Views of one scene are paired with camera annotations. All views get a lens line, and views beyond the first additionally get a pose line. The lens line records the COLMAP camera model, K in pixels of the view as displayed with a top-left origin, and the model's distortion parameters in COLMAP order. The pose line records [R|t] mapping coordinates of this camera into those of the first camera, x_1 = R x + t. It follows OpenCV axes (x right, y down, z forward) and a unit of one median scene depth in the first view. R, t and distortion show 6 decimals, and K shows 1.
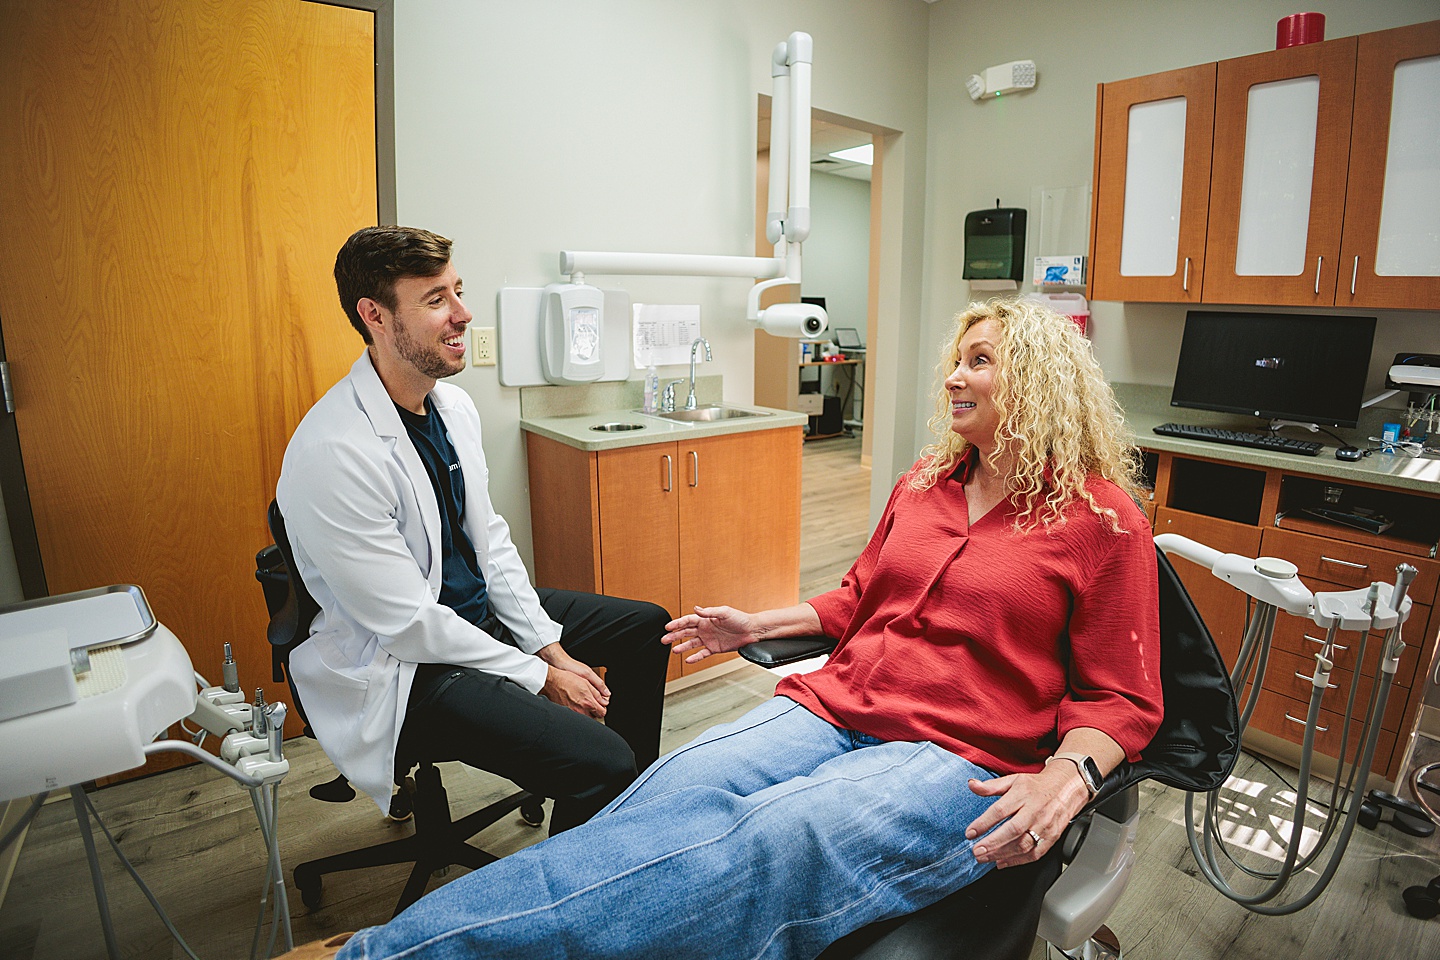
lens RADIAL K [[710.2, 0, 735.8], [0, 710.2, 445.5], [0, 0, 1]] dist [-0.142290, 0.033363]
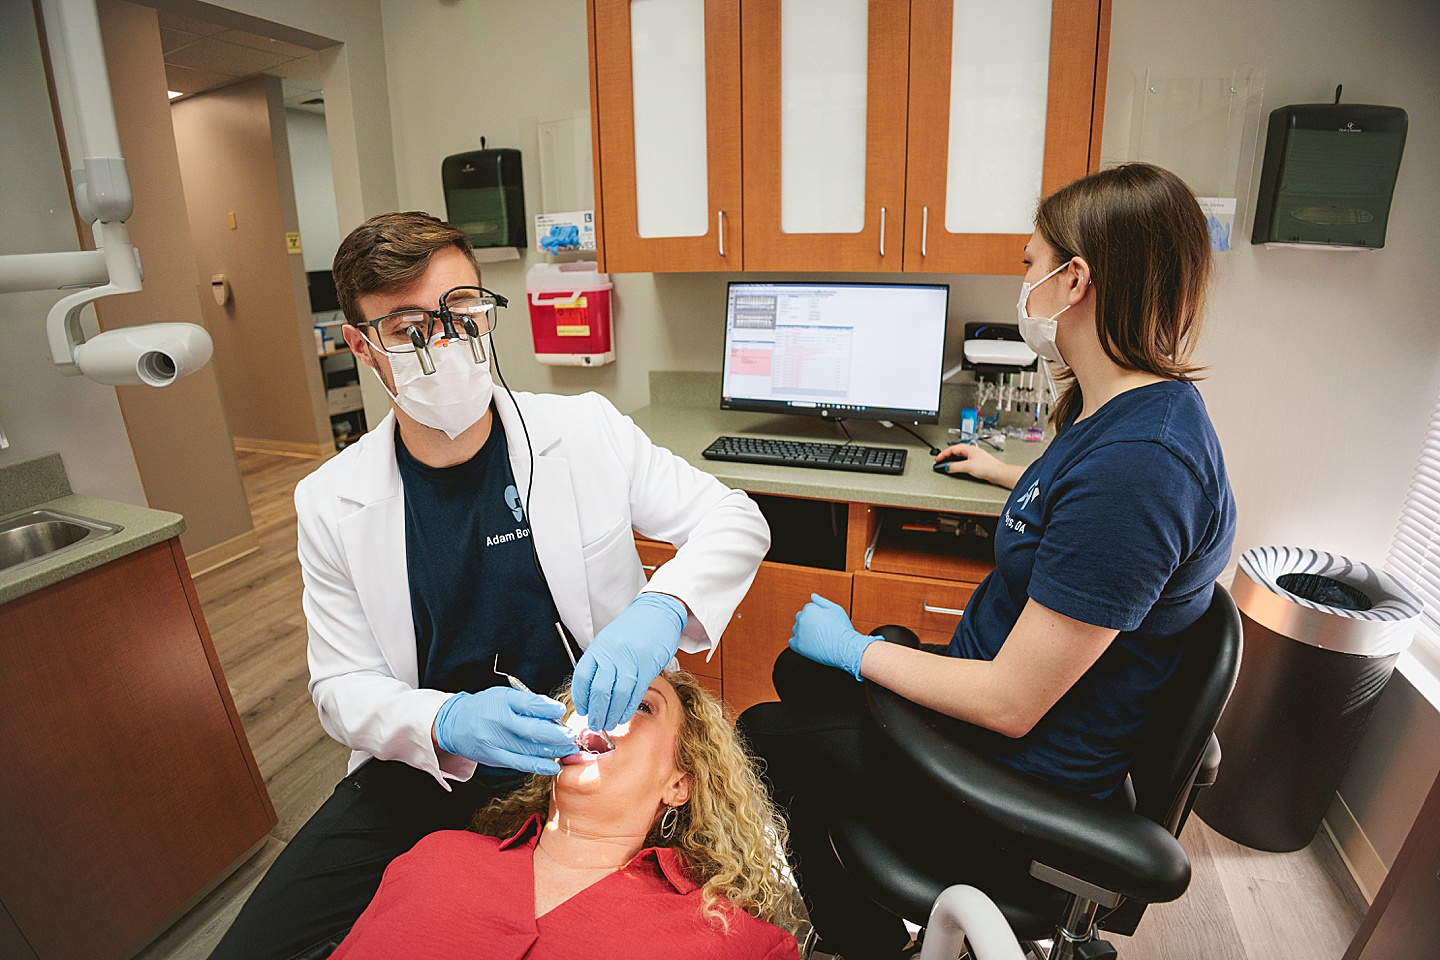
lens RADIAL K [[718.9, 0, 731.8], [0, 718.9, 506.6], [0, 0, 1]] dist [-0.150163, 0.034474]
pose [[0.833027, -0.199909, 0.515850, 0.183620], [0.125618, 0.976425, 0.175542, -0.079705], [-0.538781, -0.081432, 0.838501, 0.255849]]
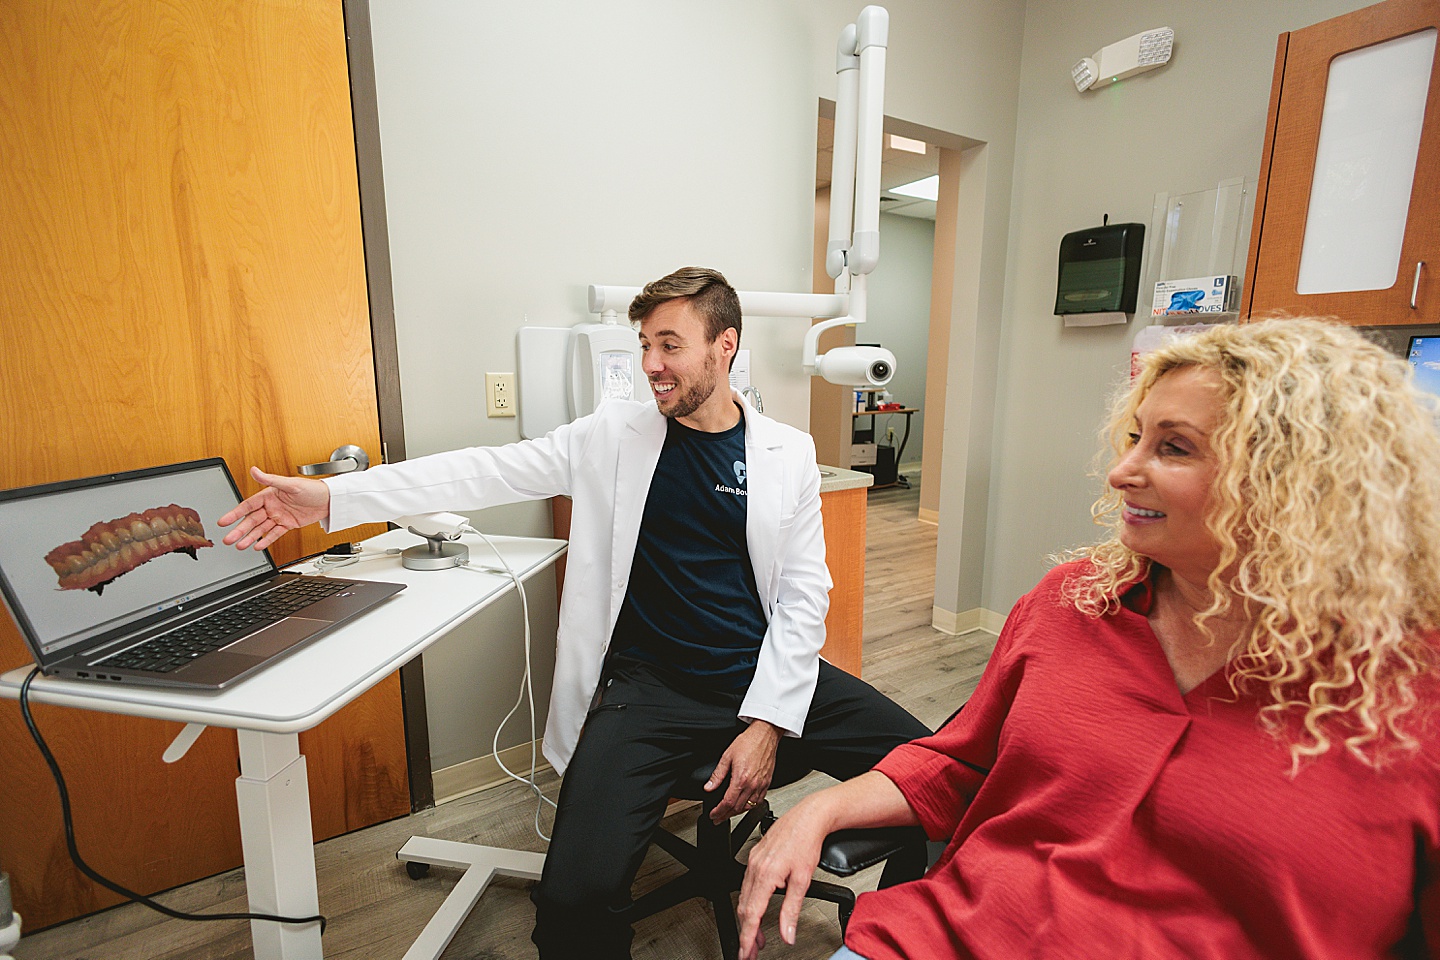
lens RADIAL K [[689.5, 0, 720.0], [0, 689.5, 480.0], [0, 0, 1]] dist [0.034322, -0.011108]
pose [[0.995370, 0.009335, -0.095666, -0.003168], [-0.010956, 0.999805, -0.016437, -0.019295], [0.095494, 0.017409, 0.995278, 0.131867]]
